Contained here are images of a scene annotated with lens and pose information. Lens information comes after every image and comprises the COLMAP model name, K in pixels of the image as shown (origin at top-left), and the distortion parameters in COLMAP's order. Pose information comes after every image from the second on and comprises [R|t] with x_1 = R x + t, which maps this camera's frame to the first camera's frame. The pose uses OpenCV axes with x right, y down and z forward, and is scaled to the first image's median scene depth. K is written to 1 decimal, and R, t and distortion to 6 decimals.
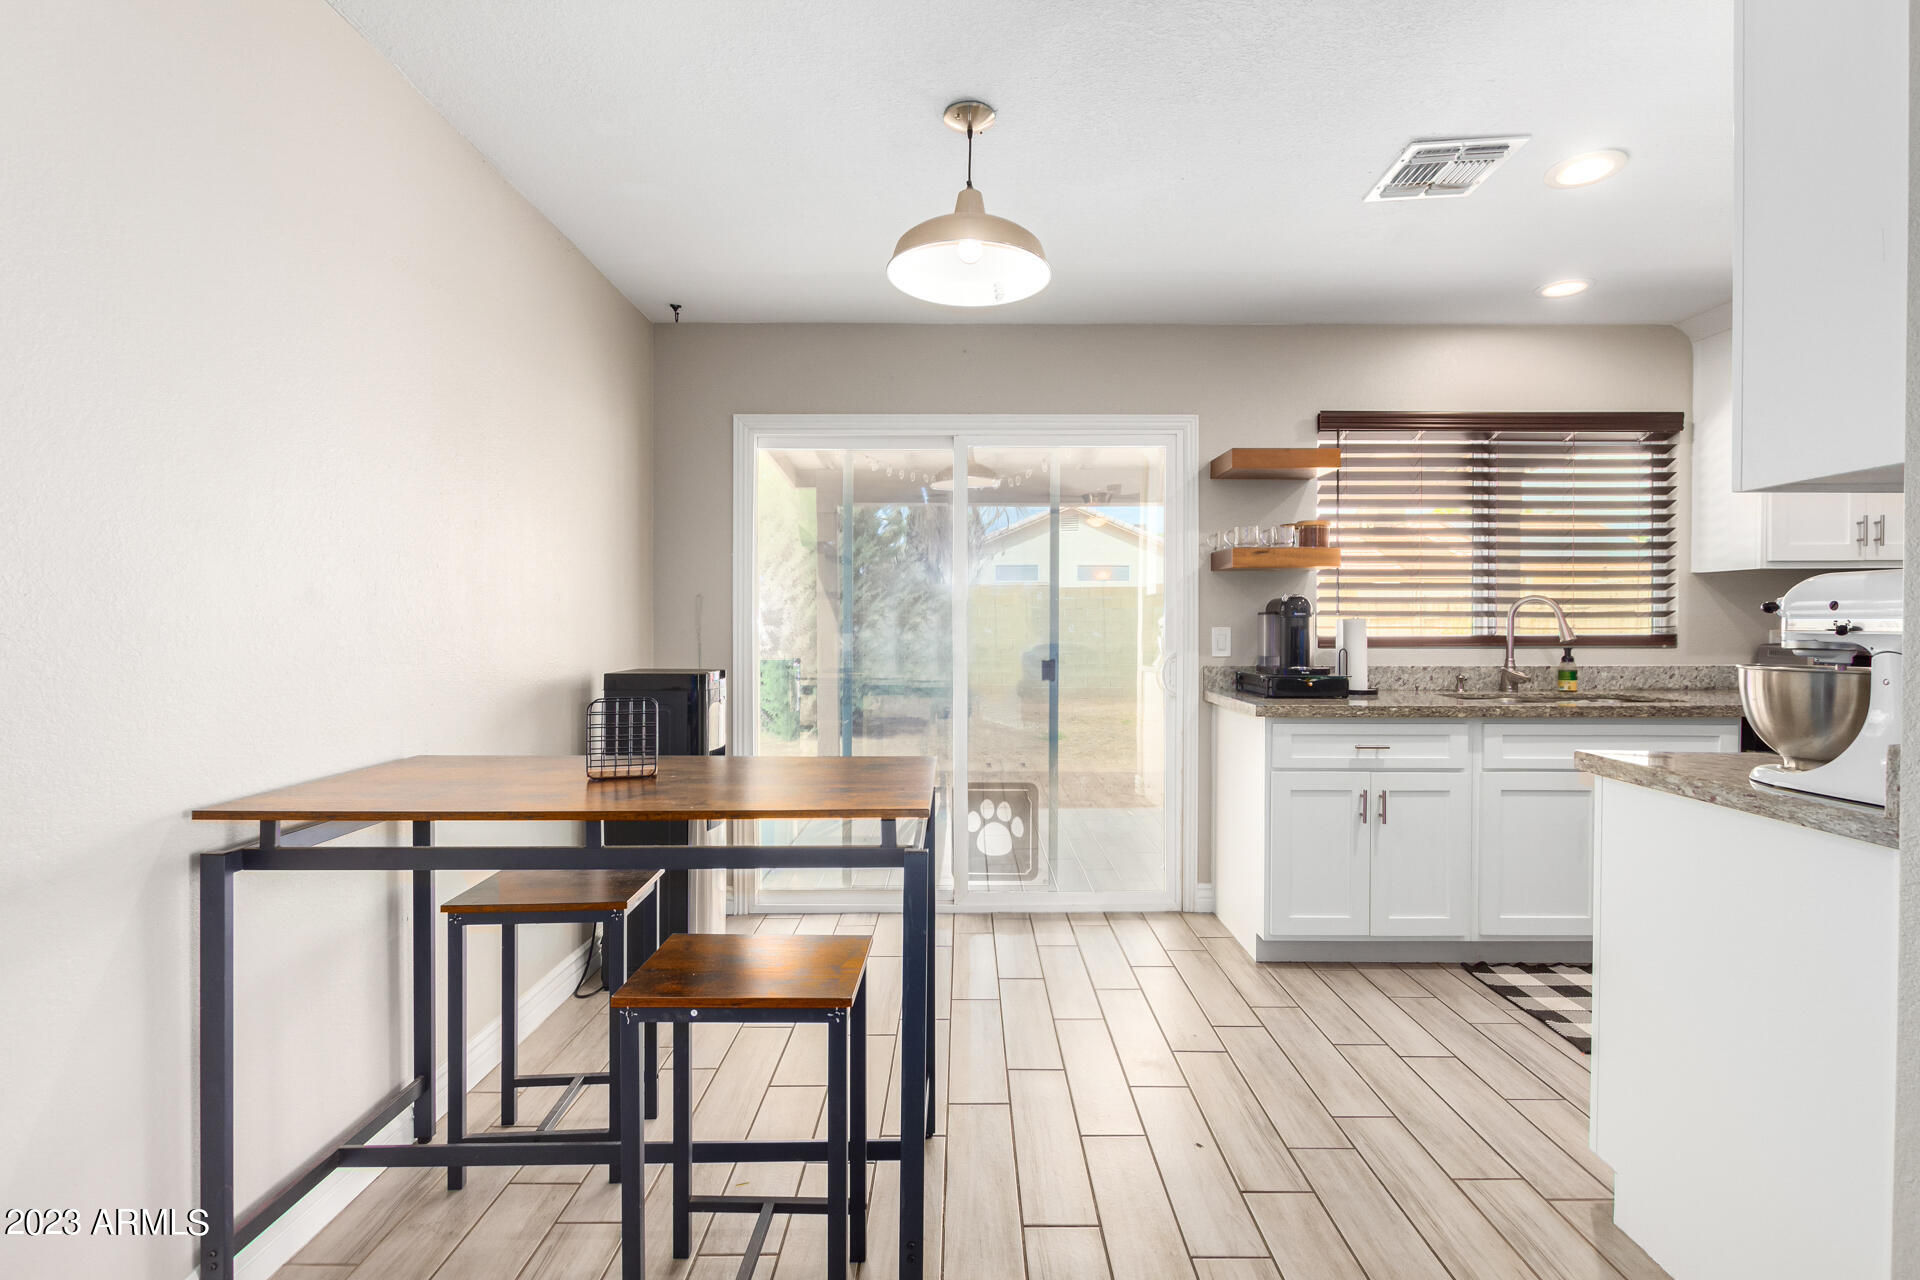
lens RADIAL K [[879.7, 0, 971.2], [0, 879.7, 641.5], [0, 0, 1]] dist [0.007374, -0.002134]
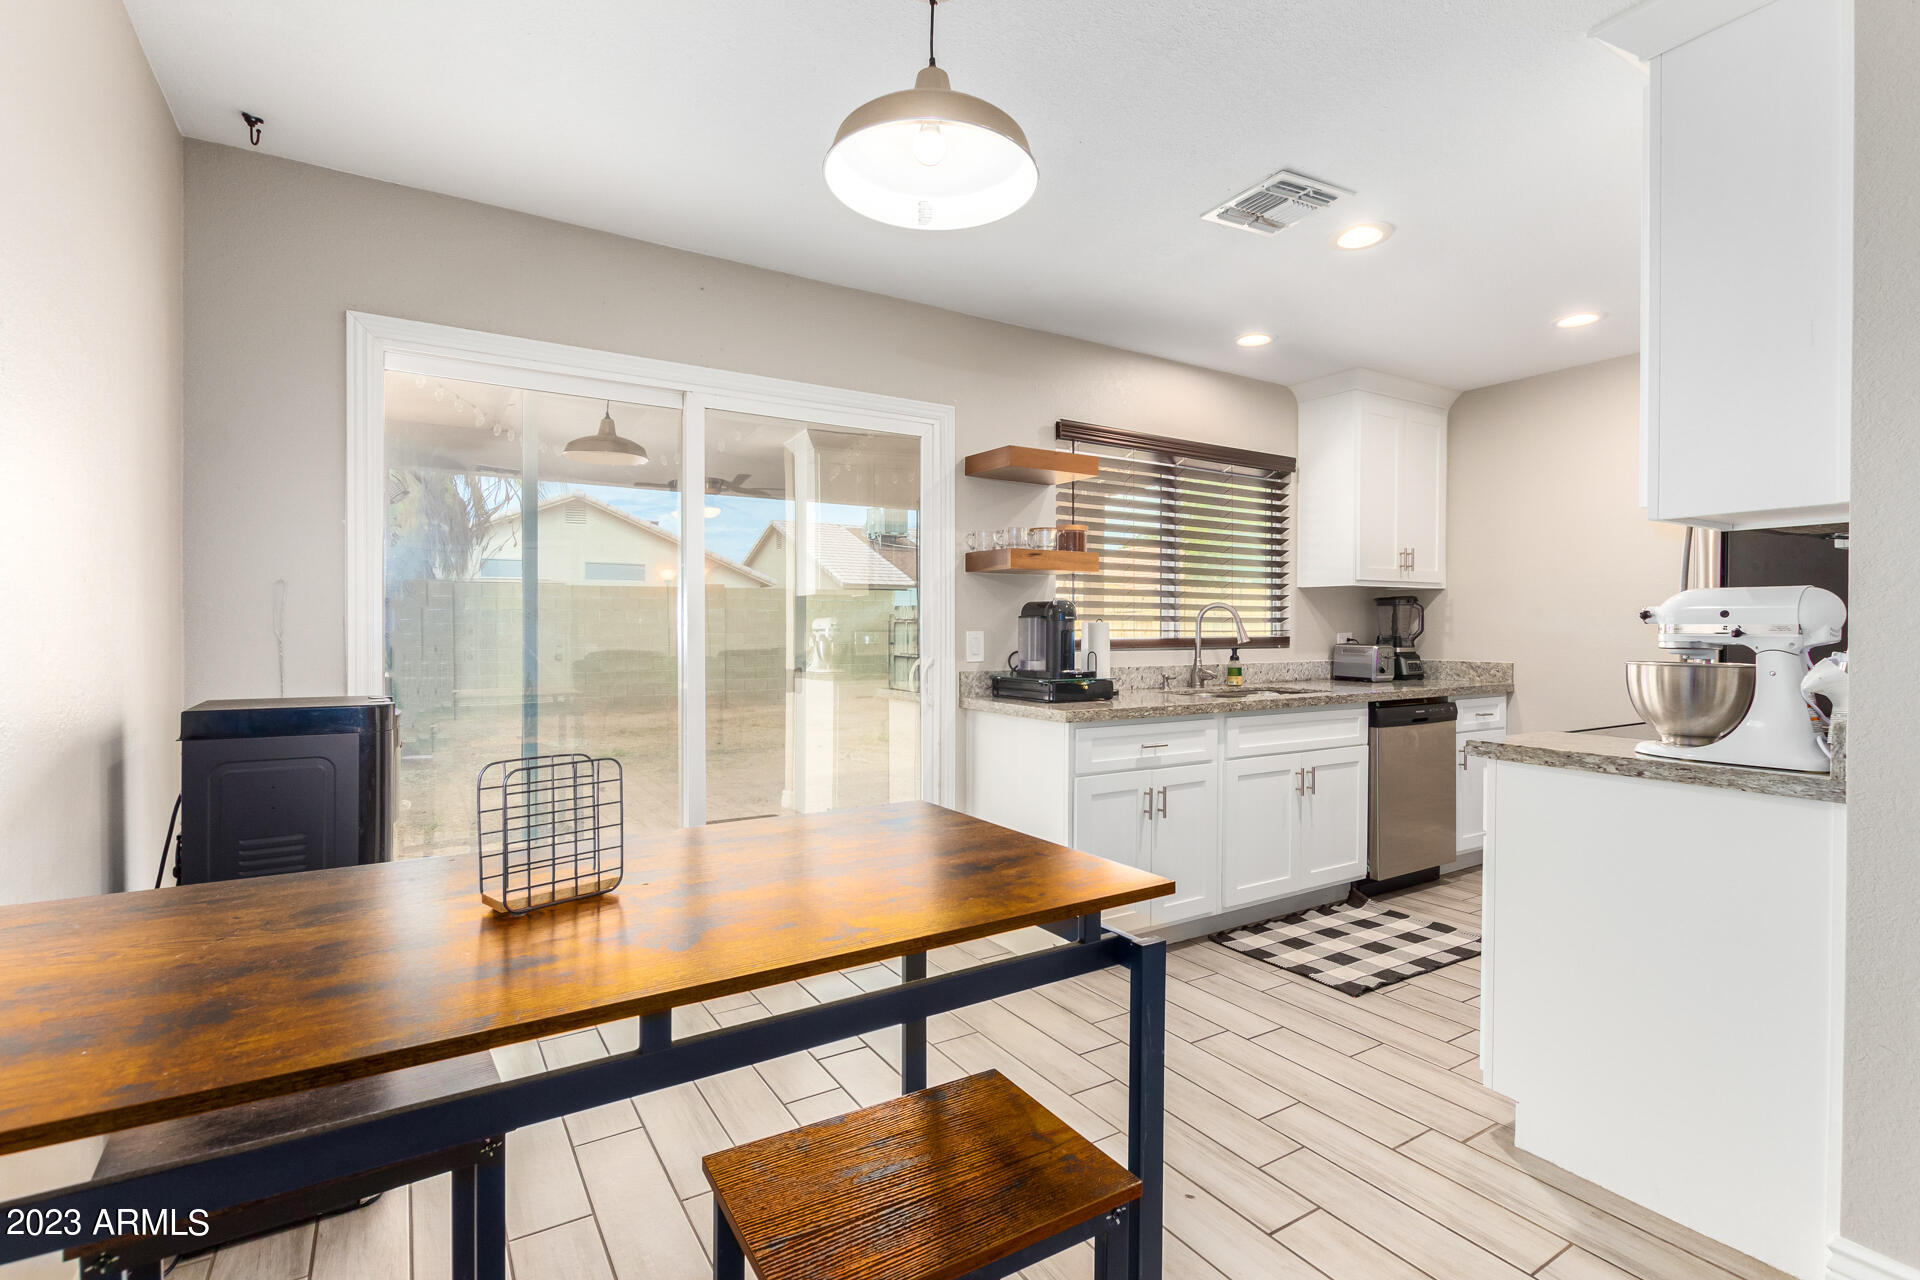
lens RADIAL K [[879.7, 0, 977.0], [0, 879.7, 642.3], [0, 0, 1]] dist [0.007374, -0.002134]
pose [[0.847008, -0.007045, 0.531533, -0.243127], [0.008523, 0.999964, -0.000326, -0.003556], [-0.531512, 0.004806, 0.847037, 0.199963]]
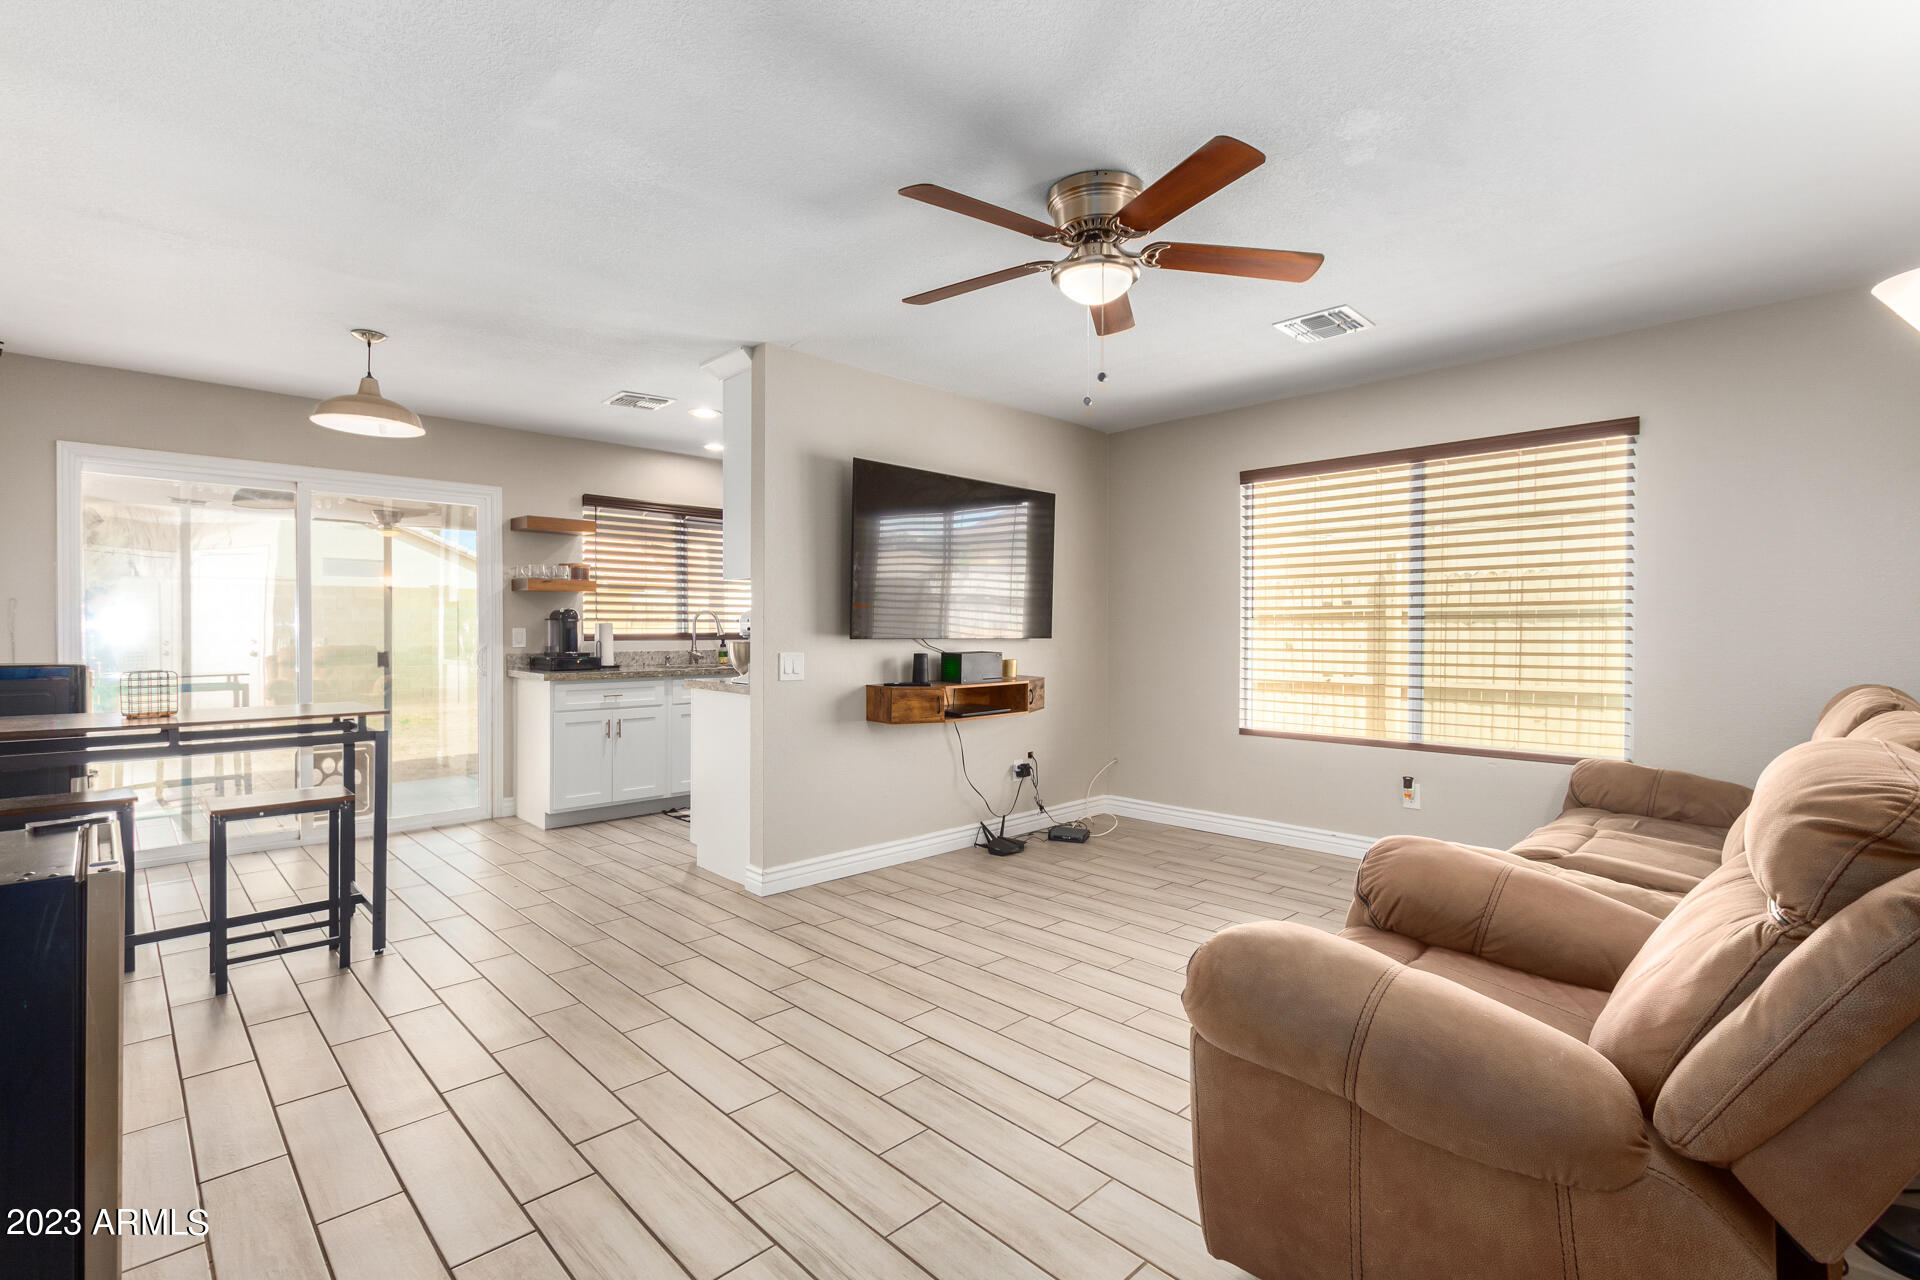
lens RADIAL K [[879.7, 0, 957.3], [0, 879.7, 636.3], [0, 0, 1]] dist [0.007374, -0.002134]
pose [[0.727989, -0.004728, 0.685572, -0.226267], [0.009378, 0.999951, -0.003062, 0.010637], [-0.685525, 0.008659, 0.727998, -0.679750]]
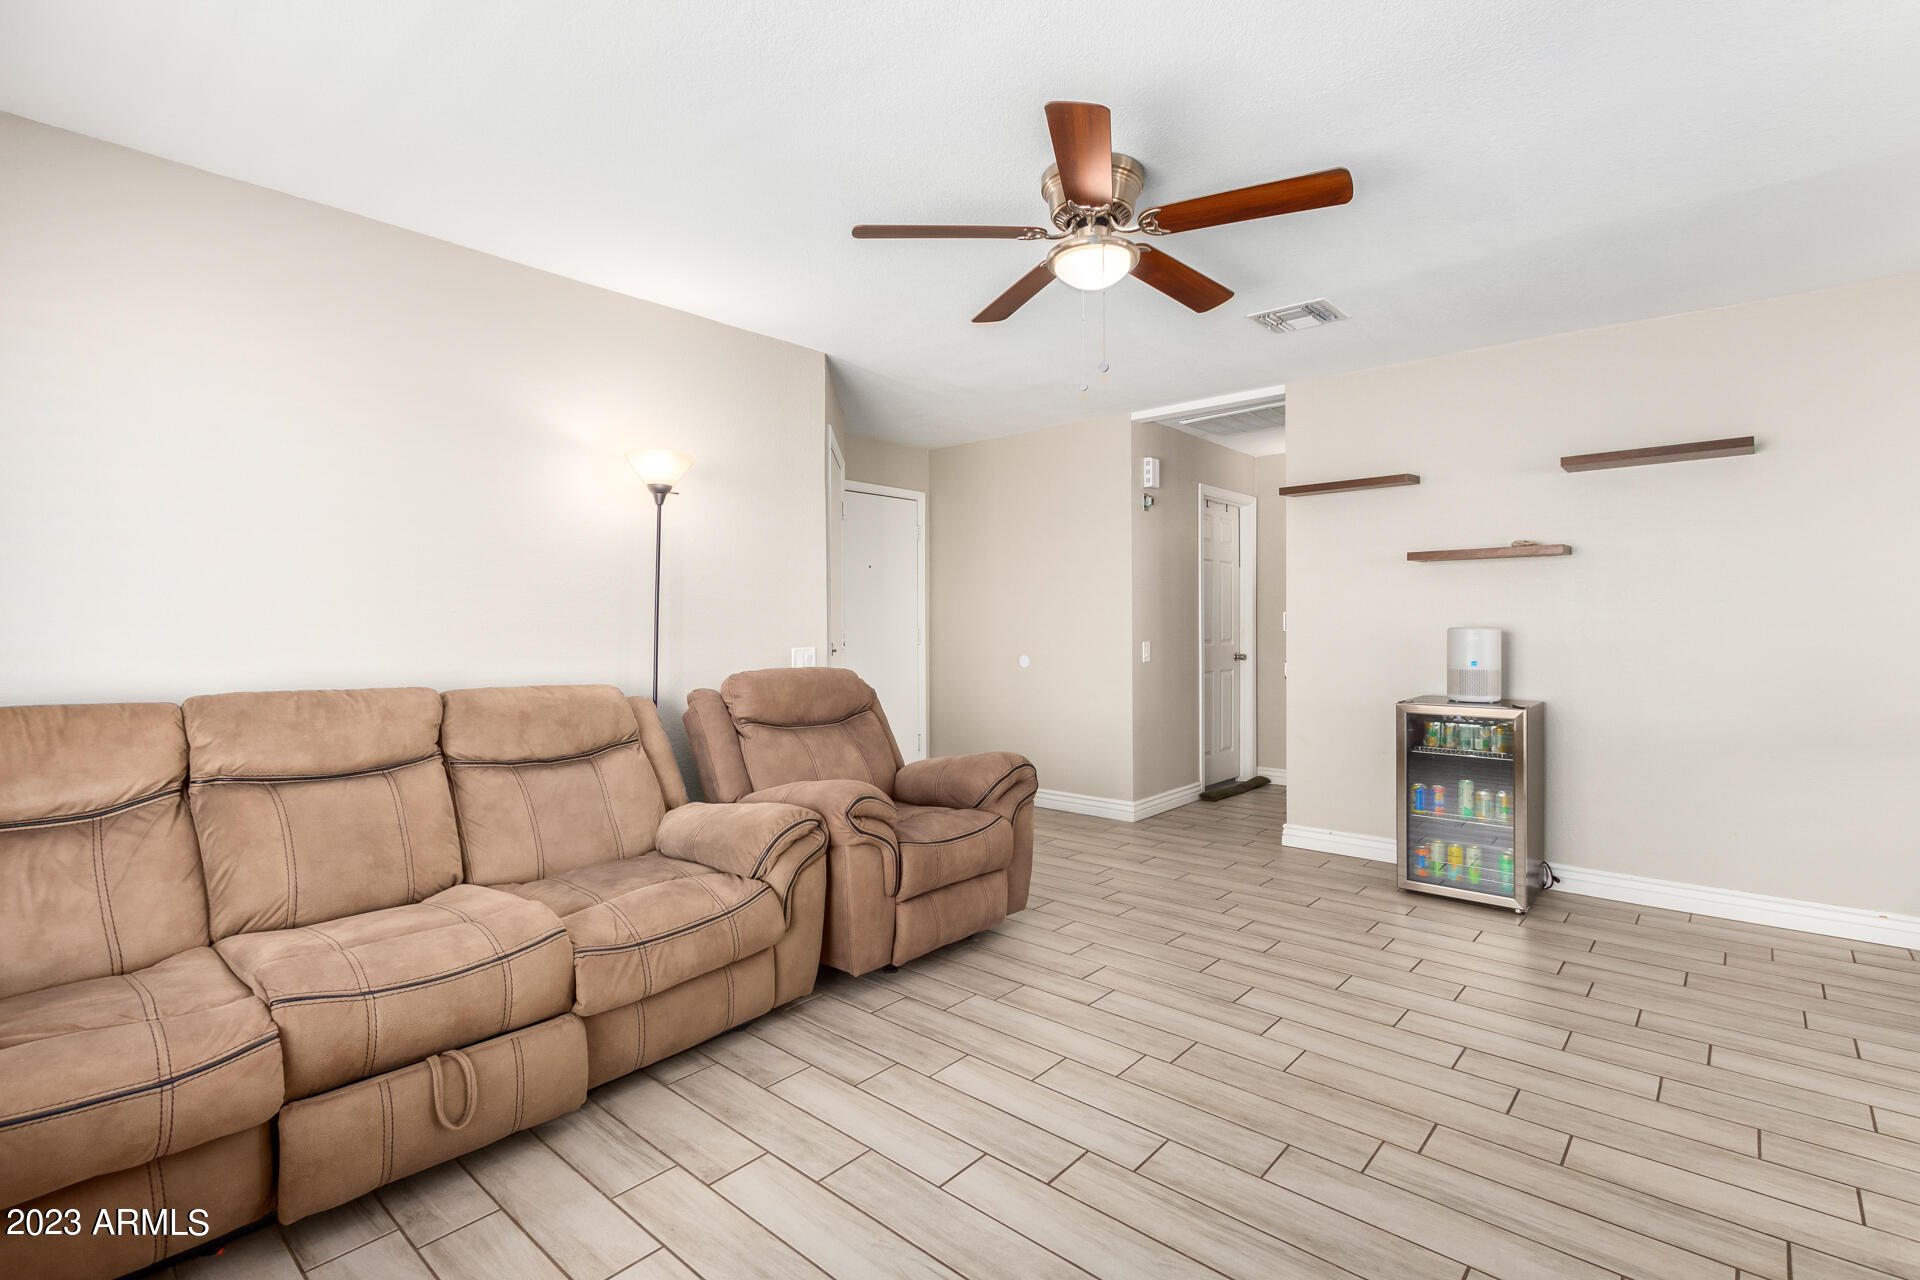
lens RADIAL K [[879.7, 0, 967.9], [0, 879.7, 629.8], [0, 0, 1]] dist [0.007374, -0.002134]
pose [[-0.670387, 0.010710, -0.741934, 0.965906], [-0.002421, 0.999859, 0.016621, -0.001189], [0.742008, 0.012939, -0.670266, 0.186663]]
